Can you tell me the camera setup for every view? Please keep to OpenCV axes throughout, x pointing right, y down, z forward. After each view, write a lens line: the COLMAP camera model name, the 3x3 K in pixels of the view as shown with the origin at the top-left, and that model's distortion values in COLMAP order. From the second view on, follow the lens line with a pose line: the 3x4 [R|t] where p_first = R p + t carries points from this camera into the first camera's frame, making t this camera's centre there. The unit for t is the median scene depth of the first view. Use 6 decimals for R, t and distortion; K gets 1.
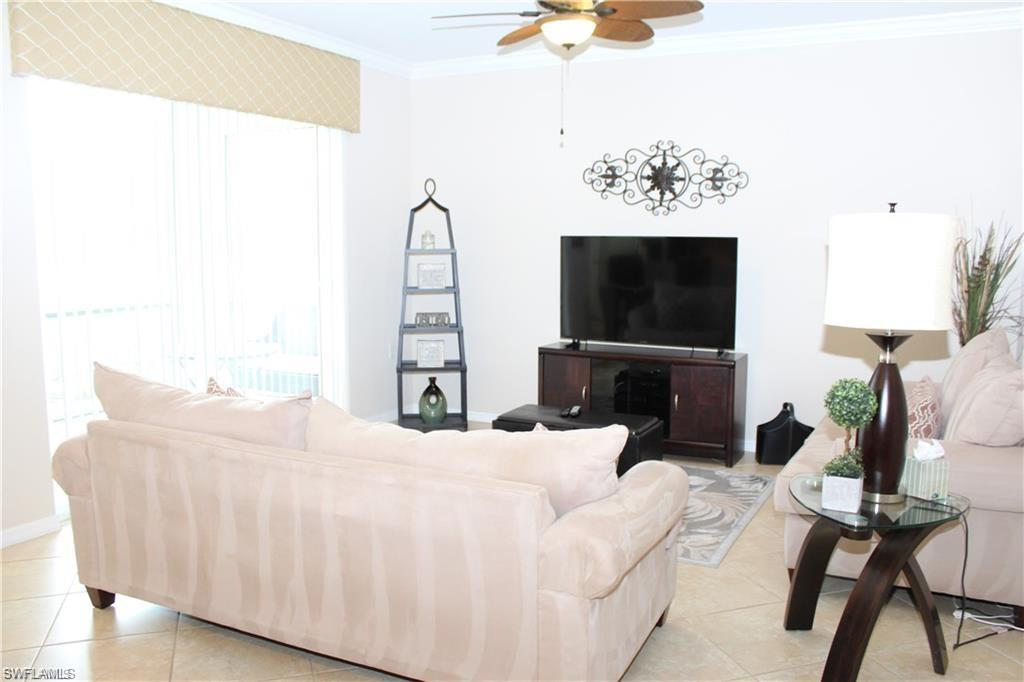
lens RADIAL K [[862.9, 0, 510.7], [0, 862.9, 339.2], [0, 0, 1]] dist [-0.012011, -0.001428]
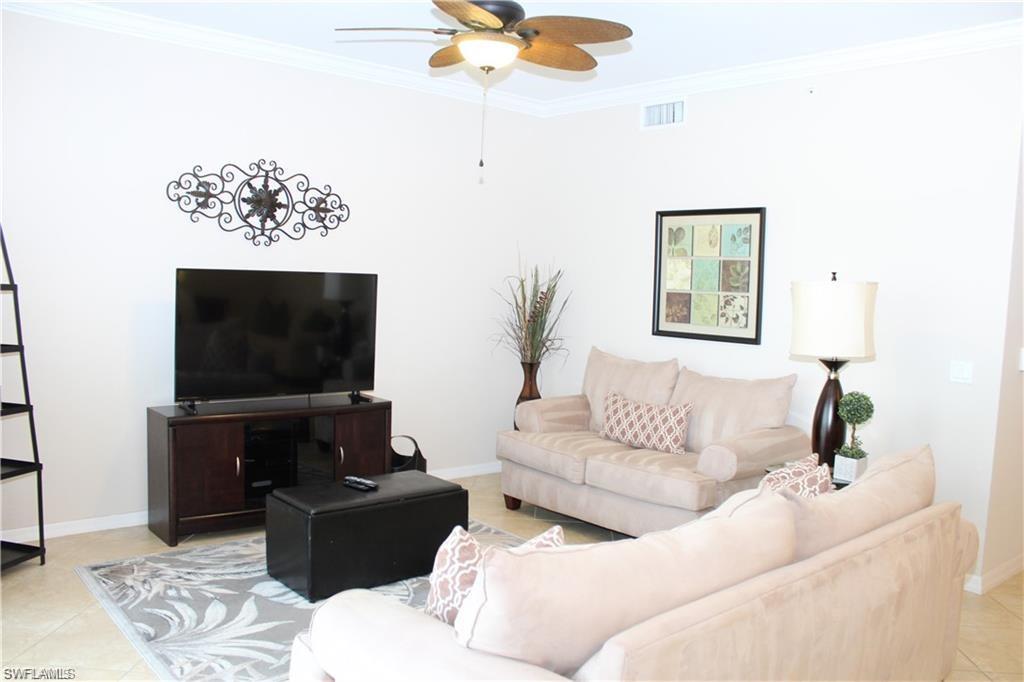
lens RADIAL K [[862.9, 0, 510.3], [0, 862.9, 345.9], [0, 0, 1]] dist [-0.012011, -0.001428]
pose [[0.422535, -0.071346, 0.903534, -0.510285], [0.077553, 0.996087, 0.042387, -0.062328], [-0.903023, 0.052161, 0.426414, 0.420429]]
